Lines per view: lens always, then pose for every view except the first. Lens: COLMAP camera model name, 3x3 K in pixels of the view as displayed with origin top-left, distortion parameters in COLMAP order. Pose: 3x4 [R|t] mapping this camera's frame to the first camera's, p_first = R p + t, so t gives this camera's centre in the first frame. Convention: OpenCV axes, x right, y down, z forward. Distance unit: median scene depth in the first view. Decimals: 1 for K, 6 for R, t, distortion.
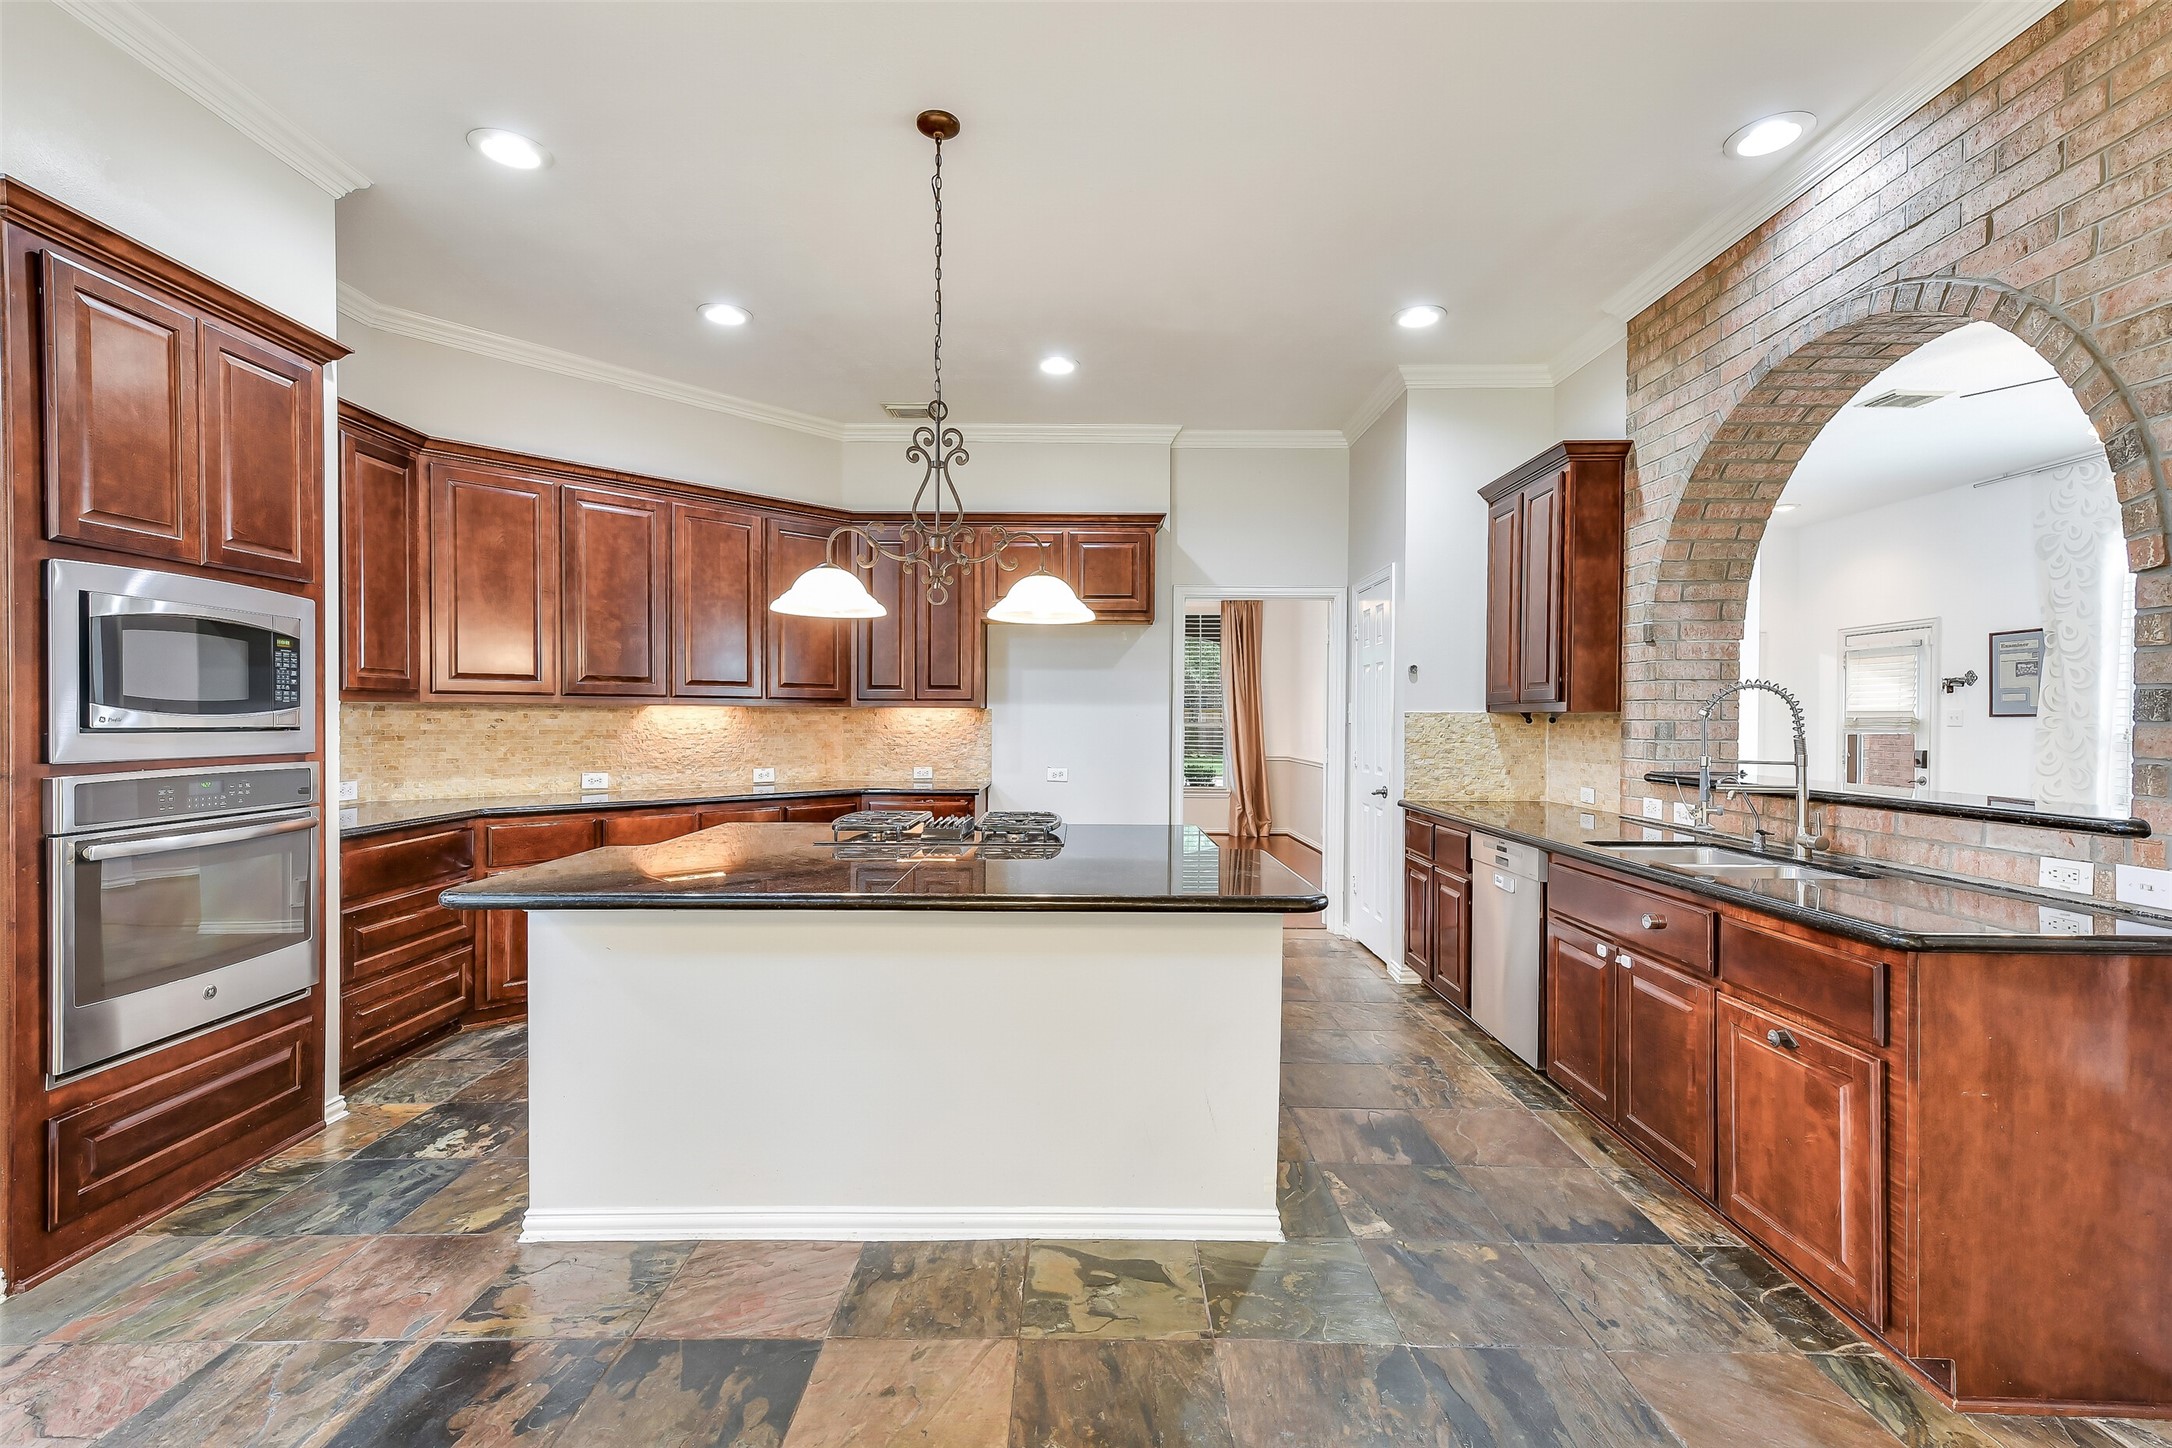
lens RADIAL K [[857.8, 0, 1094.8], [0, 857.8, 728.6], [0, 0, 1]] dist [0.010613, 0.000365]
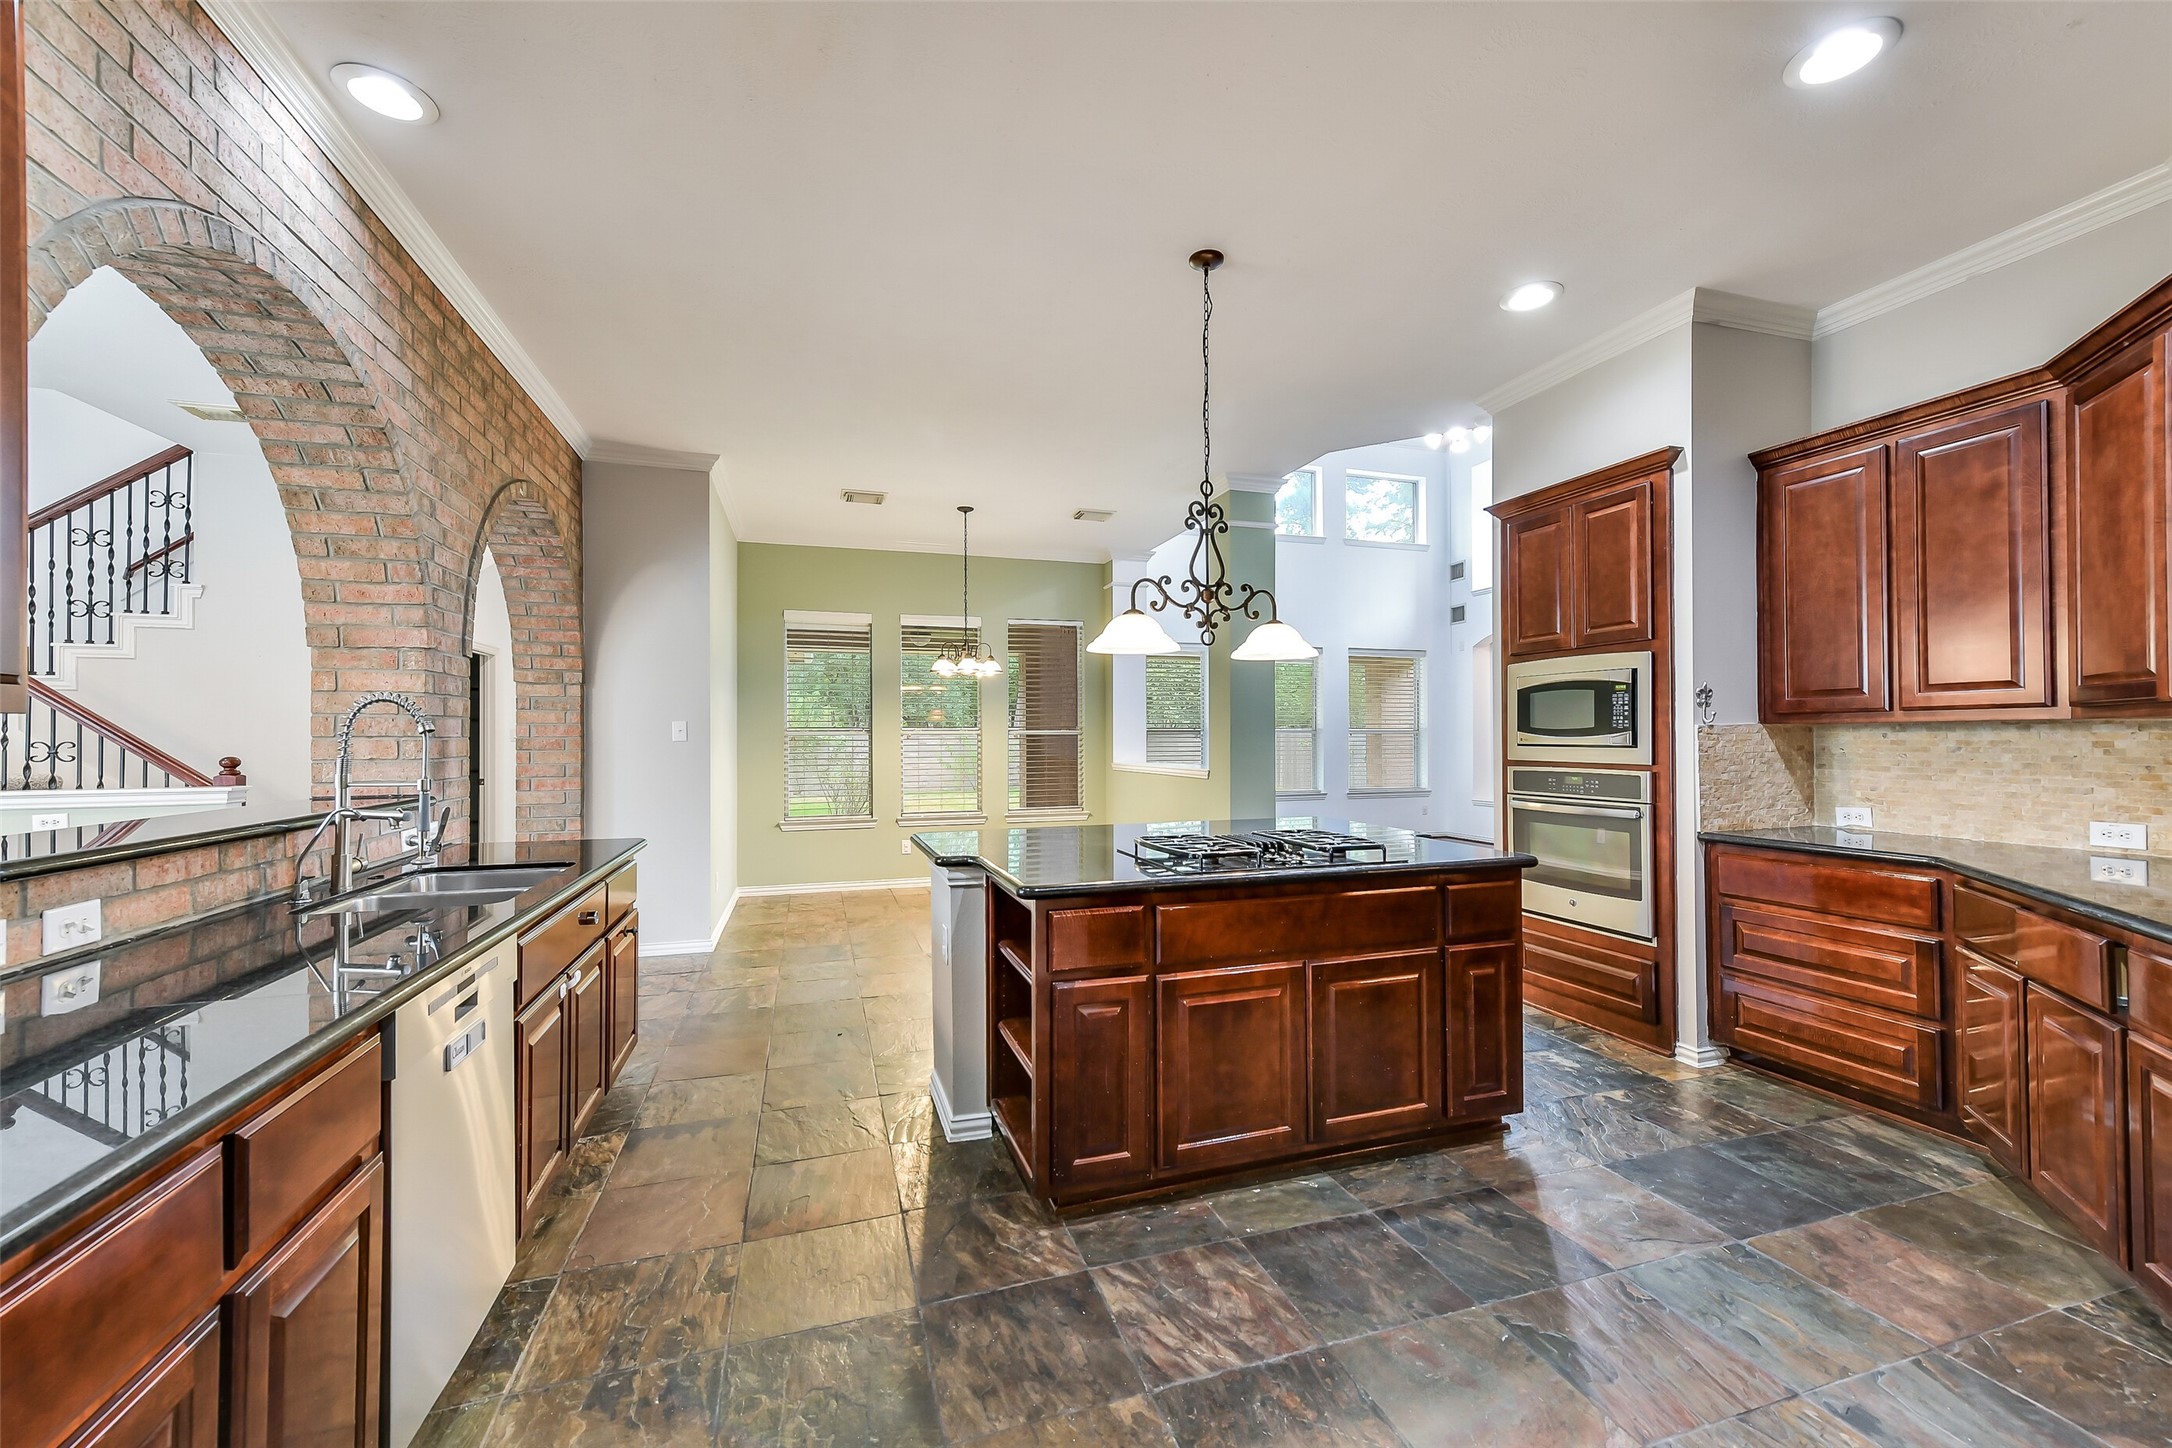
lens RADIAL K [[857.8, 0, 1094.8], [0, 857.8, 728.6], [0, 0, 1]] dist [0.010613, 0.000365]
pose [[-0.947259, -0.006156, -0.320411, 0.346916], [-0.006984, 0.999975, 0.001436, -0.024567], [0.320394, 0.003598, -0.947278, 2.015558]]
